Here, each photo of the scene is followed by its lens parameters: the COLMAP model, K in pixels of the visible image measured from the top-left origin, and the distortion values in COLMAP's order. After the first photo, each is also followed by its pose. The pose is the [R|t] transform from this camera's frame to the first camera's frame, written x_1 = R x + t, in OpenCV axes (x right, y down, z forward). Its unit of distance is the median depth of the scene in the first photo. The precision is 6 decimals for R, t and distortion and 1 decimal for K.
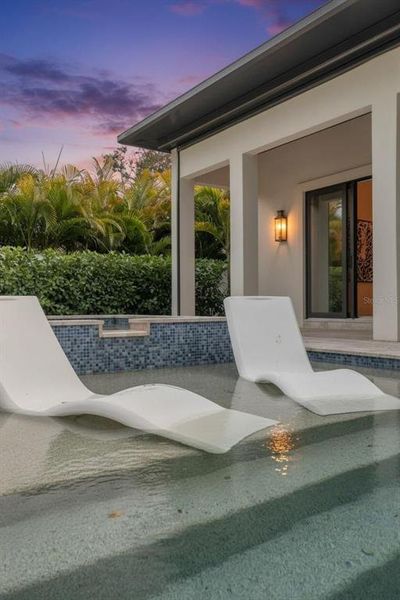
lens RADIAL K [[528.6, 0, 200.0], [0, 528.6, 300.0], [0, 0, 1]] dist [0.010909, 0.002657]
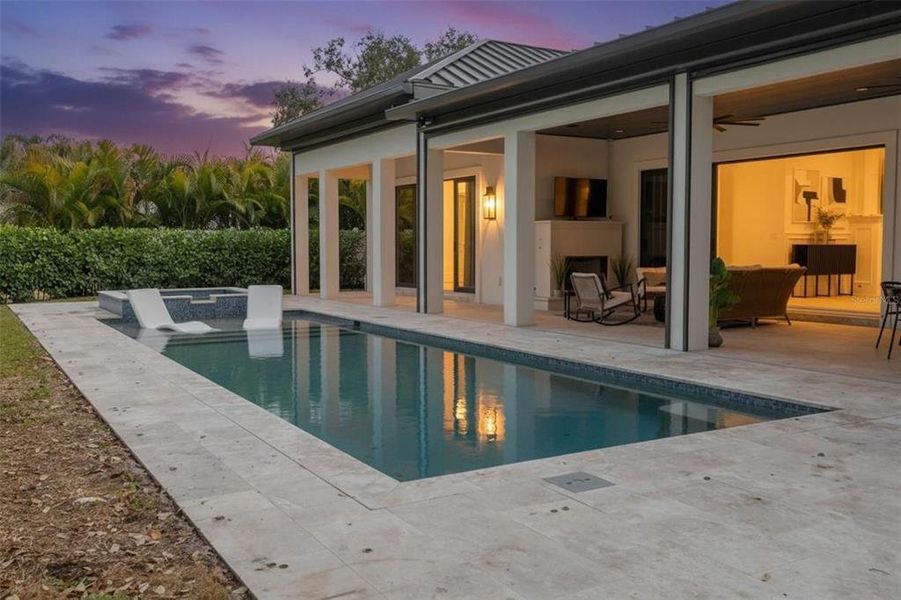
lens RADIAL K [[793.8, 0, 426.1], [0, 793.8, 298.3], [0, 0, 1]] dist [0.010909, 0.002657]
pose [[0.997542, 0.008325, -0.069576, 0.354945], [-0.003110, 0.997199, 0.074727, -0.070498], [0.070004, -0.074327, 0.994774, -0.771948]]
